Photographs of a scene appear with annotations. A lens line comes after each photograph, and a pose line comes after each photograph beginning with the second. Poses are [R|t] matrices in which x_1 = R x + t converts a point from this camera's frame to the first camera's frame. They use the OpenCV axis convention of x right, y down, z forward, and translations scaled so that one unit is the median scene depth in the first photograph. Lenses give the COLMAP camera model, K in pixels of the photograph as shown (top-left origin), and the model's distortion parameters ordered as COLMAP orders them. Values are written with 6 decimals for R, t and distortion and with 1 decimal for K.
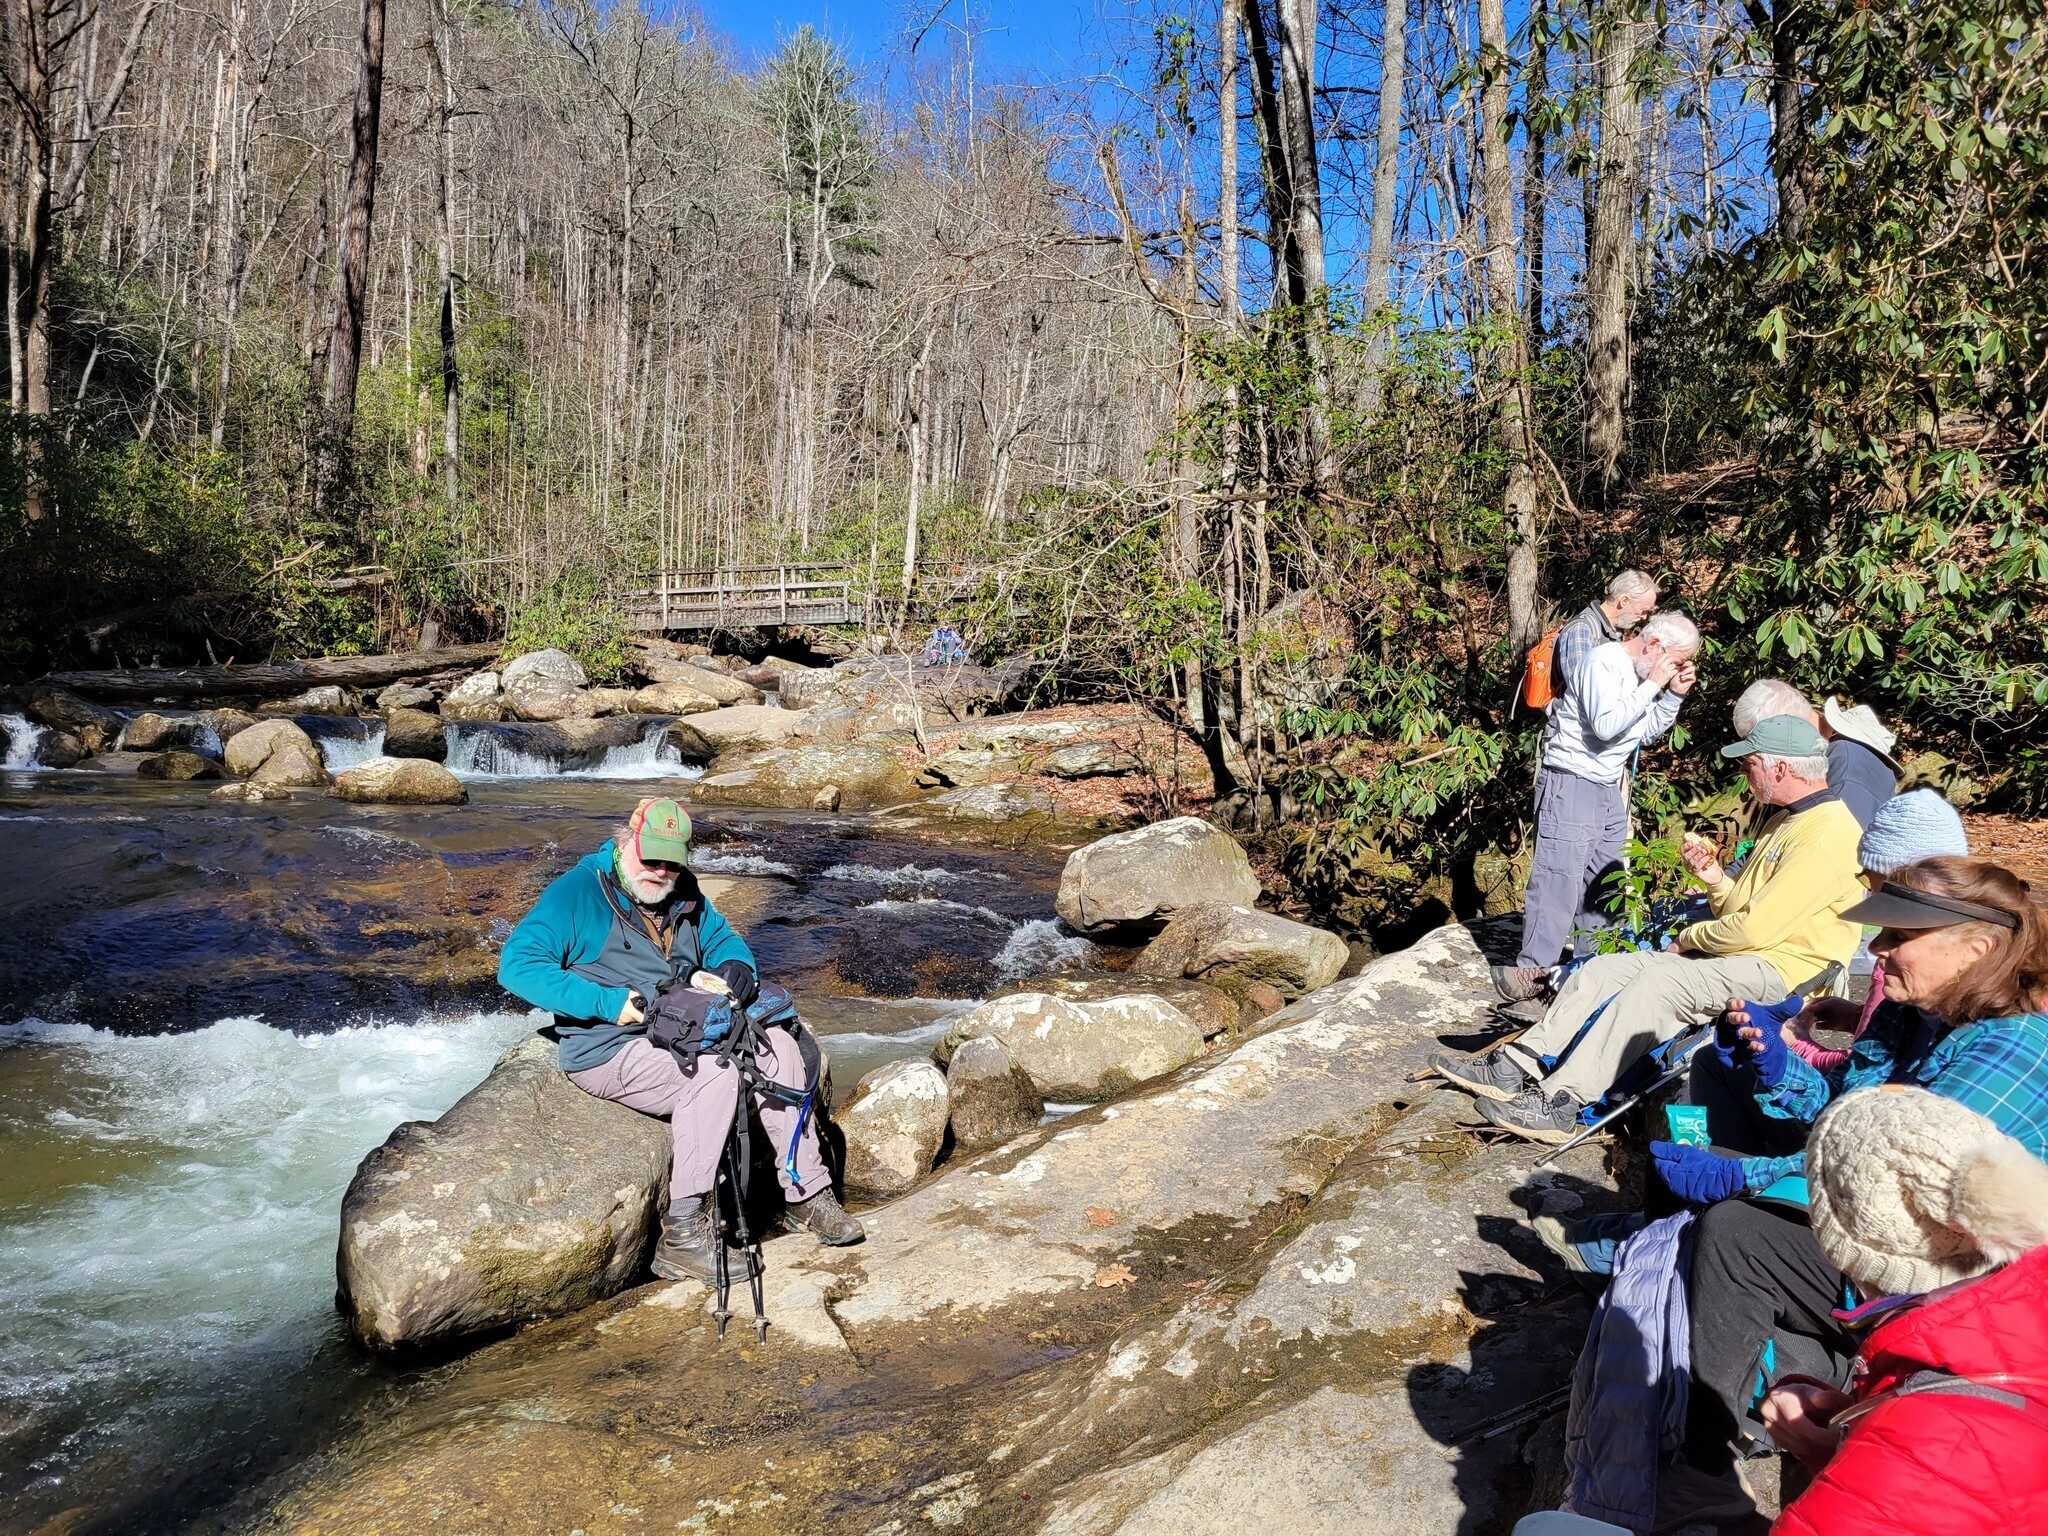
lens RADIAL K [[4585.3, 0, 1024.0], [0, 4585.3, 768.0], [0, 0, 1]] dist [-0.017426, 3.231016]
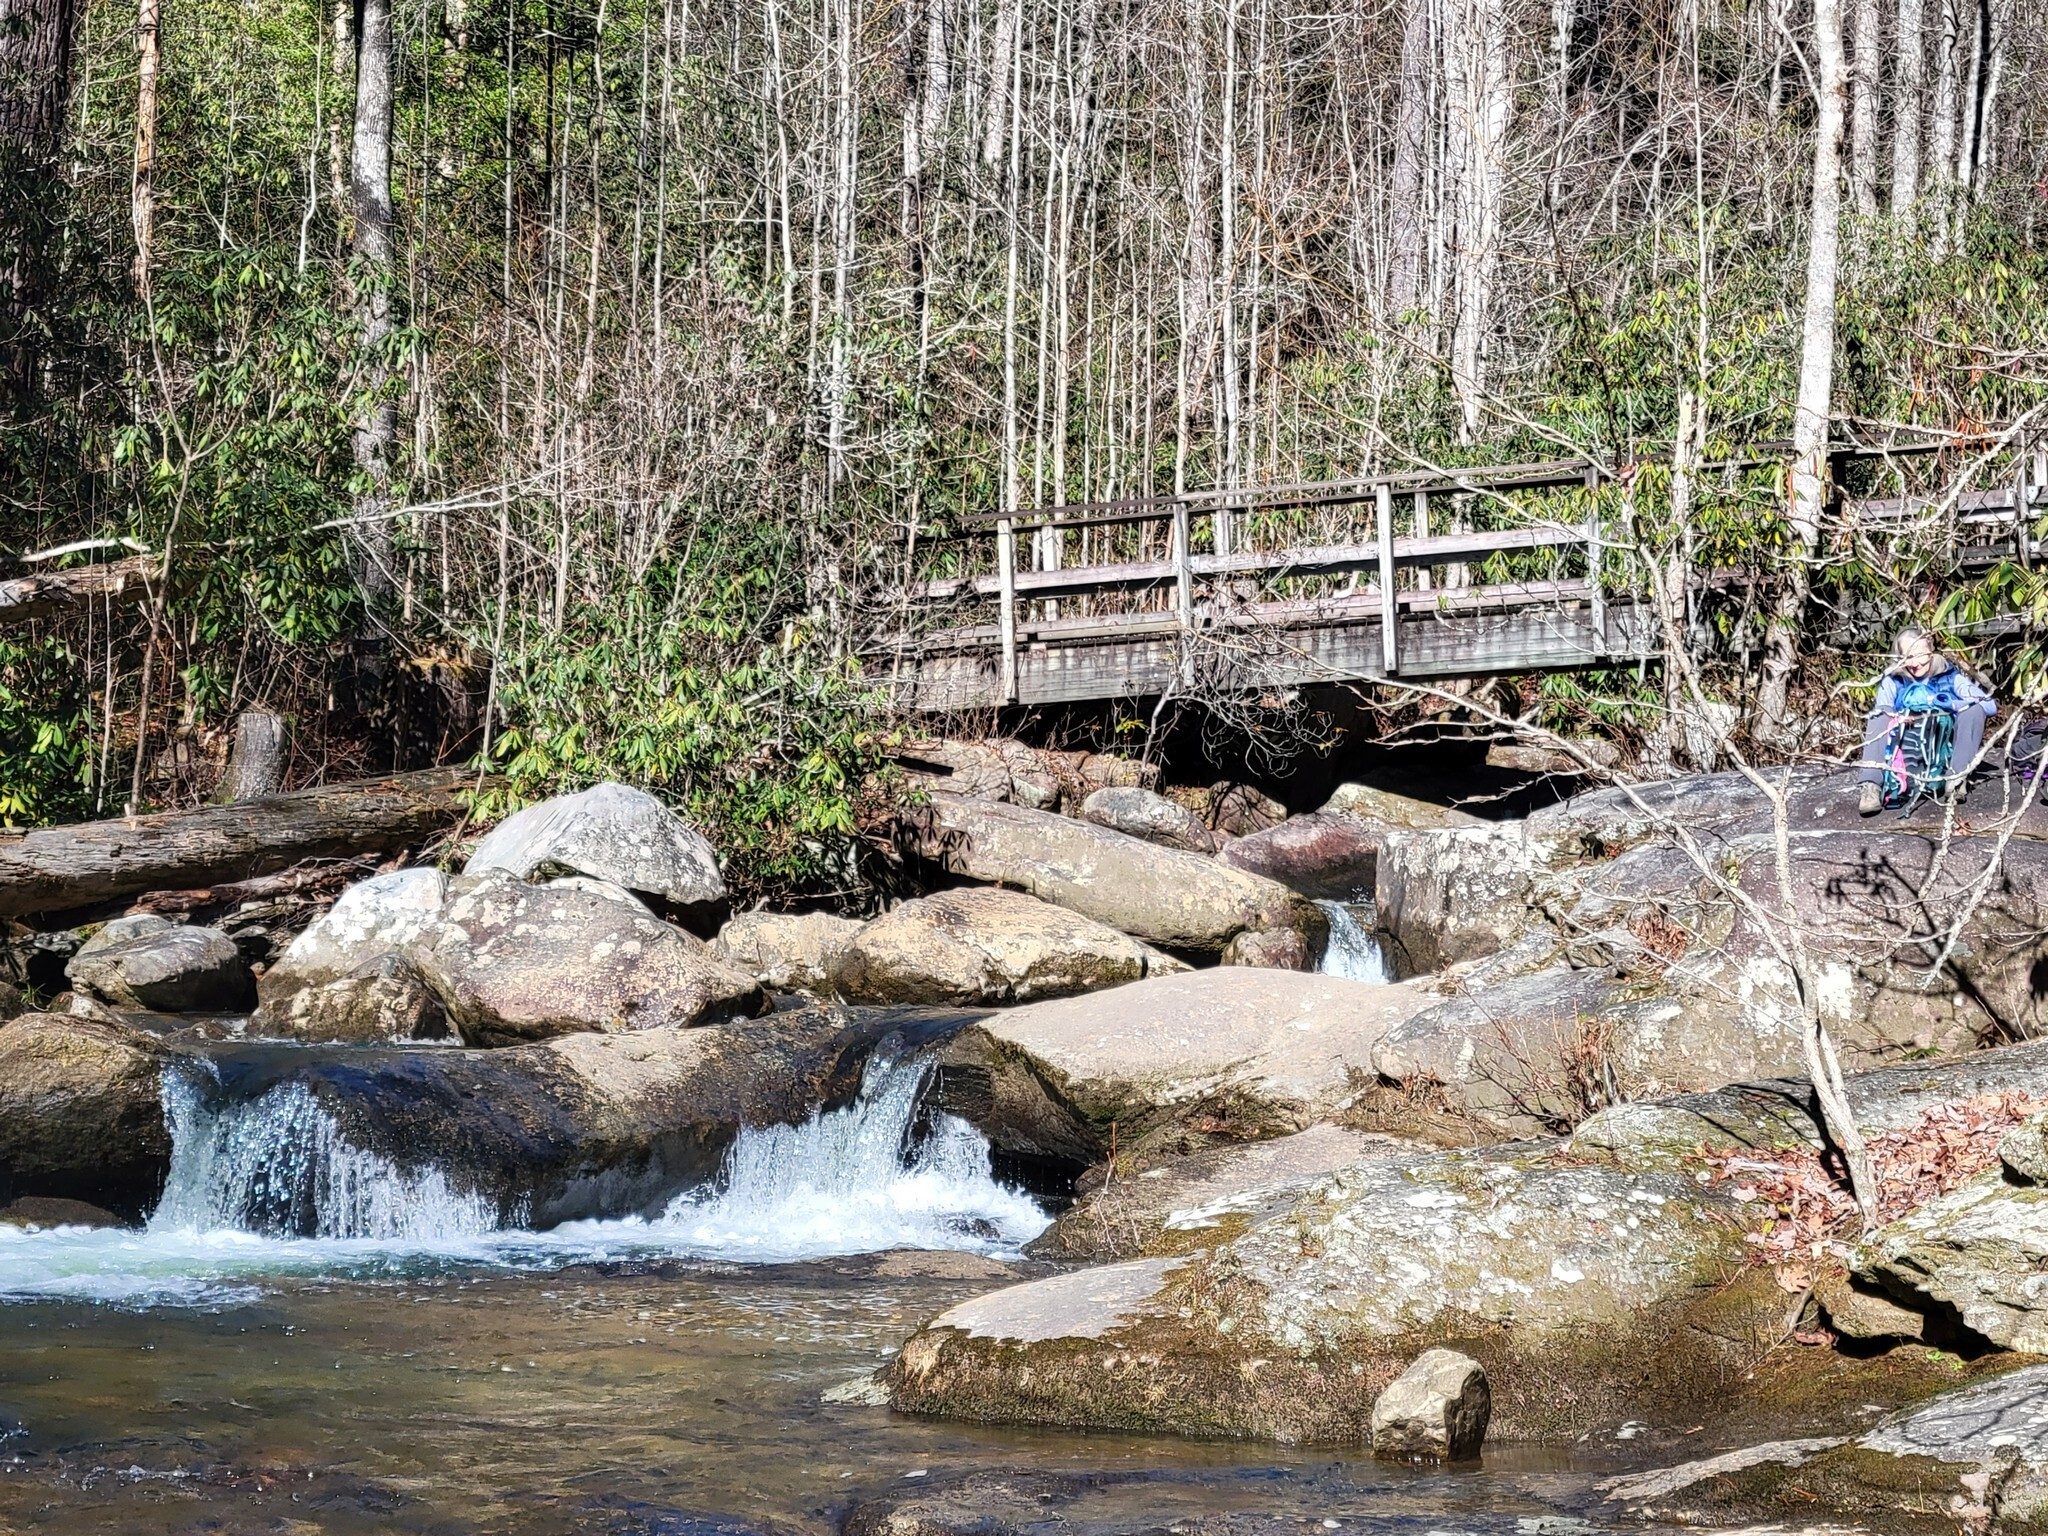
lens RADIAL K [[4585.3, 0, 1024.0], [0, 4585.3, 768.0], [0, 0, 1]] dist [-0.017426, 3.231016]
pose [[0.974244, -0.031206, -0.223327, -0.008951], [0.027462, 0.999426, -0.019851, -0.020174], [0.223818, 0.013206, 0.974541, 0.707496]]
